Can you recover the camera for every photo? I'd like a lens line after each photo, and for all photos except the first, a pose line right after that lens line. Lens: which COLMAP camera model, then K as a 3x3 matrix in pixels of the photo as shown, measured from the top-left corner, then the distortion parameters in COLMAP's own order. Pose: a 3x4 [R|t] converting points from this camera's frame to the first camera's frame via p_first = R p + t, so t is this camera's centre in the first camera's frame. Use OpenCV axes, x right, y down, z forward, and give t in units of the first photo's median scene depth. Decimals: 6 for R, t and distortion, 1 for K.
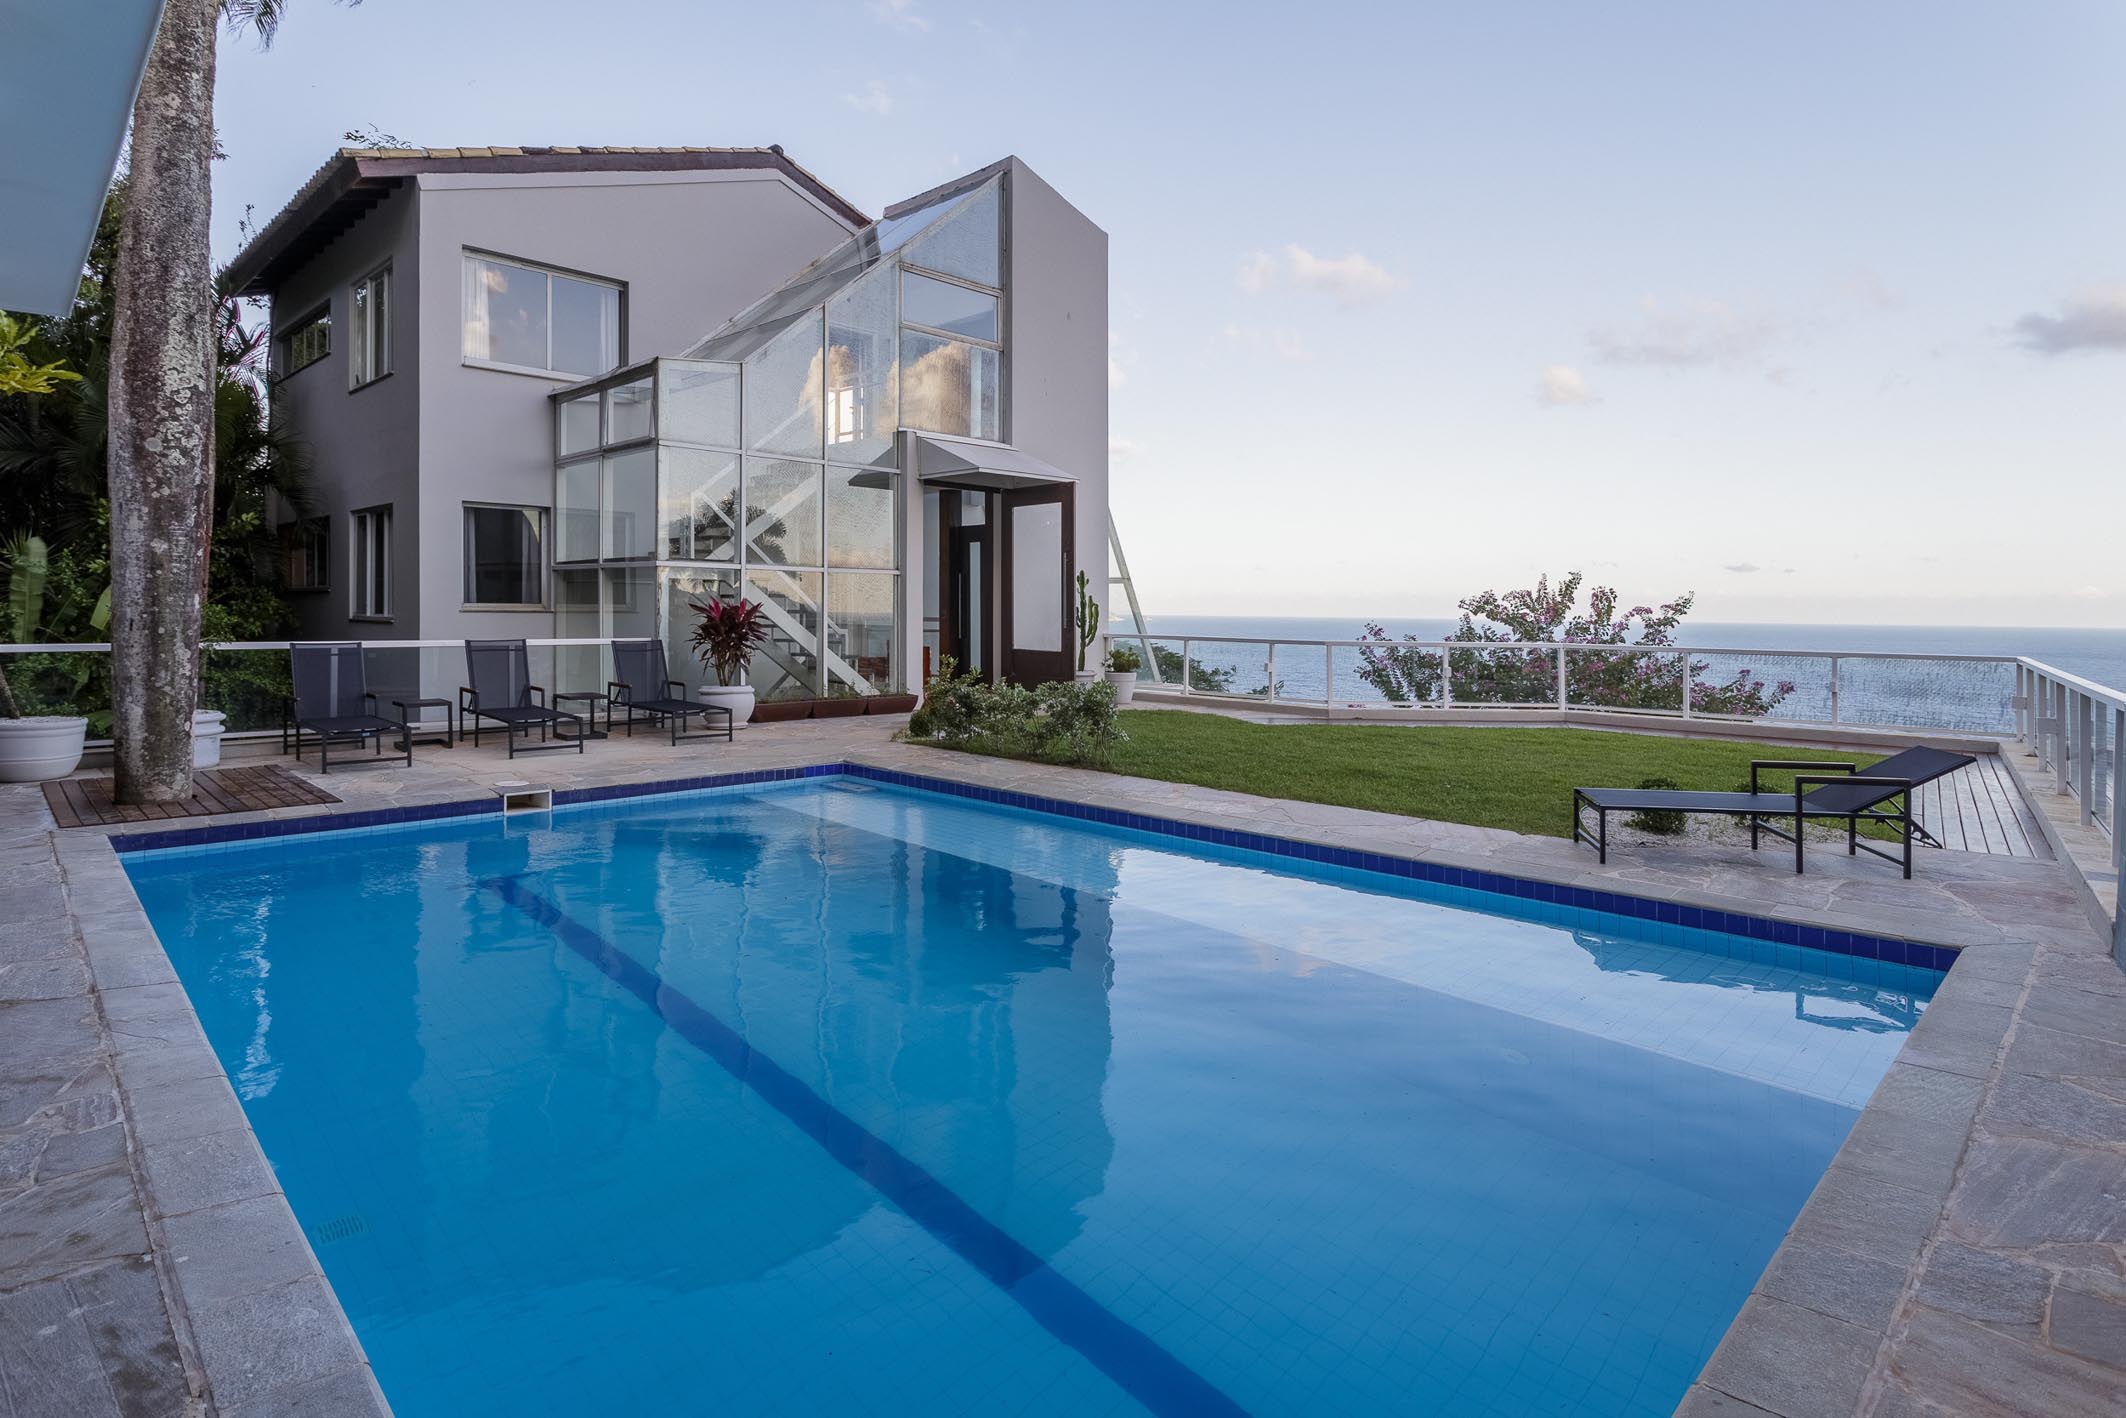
lens RADIAL K [[1109.2, 0, 1062.8], [0, 1109.2, 640.5], [0, 0, 1]] dist [0.018084, 0.000044]
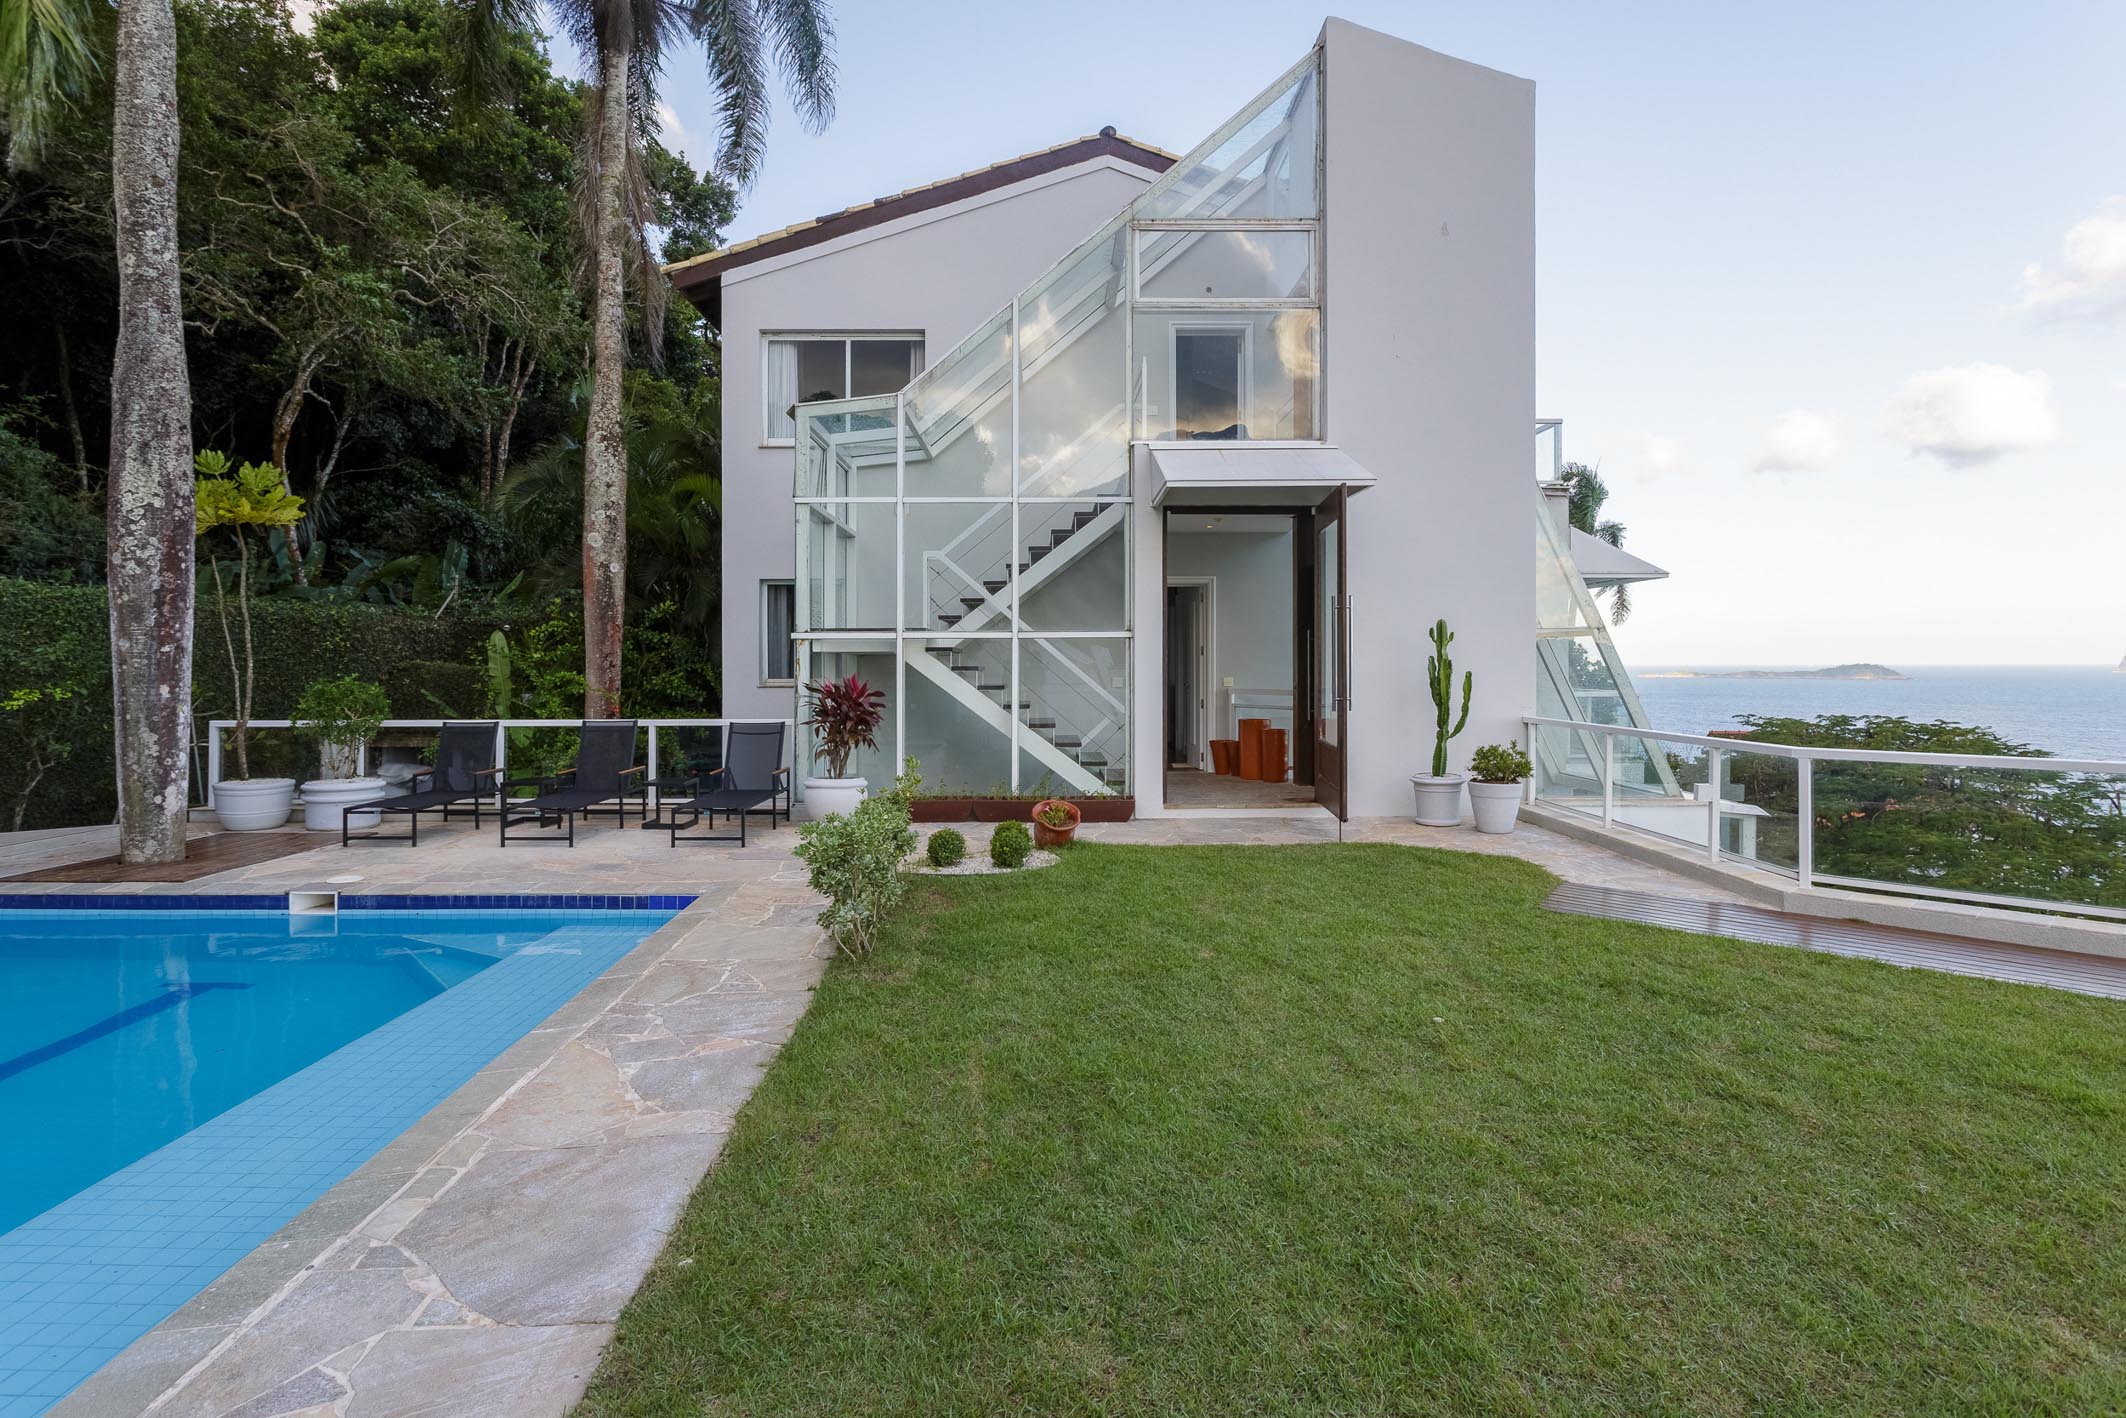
lens RADIAL K [[1098.5, 0, 1063.0], [0, 1098.5, 709.0], [0, 0, 1]] dist [-0.005849, -0.000463]
pose [[0.709427, 0.014755, -0.704625, 0.344745], [-0.007678, 0.999883, 0.013208, -0.019888], [0.704737, -0.003960, 0.709457, 0.439335]]
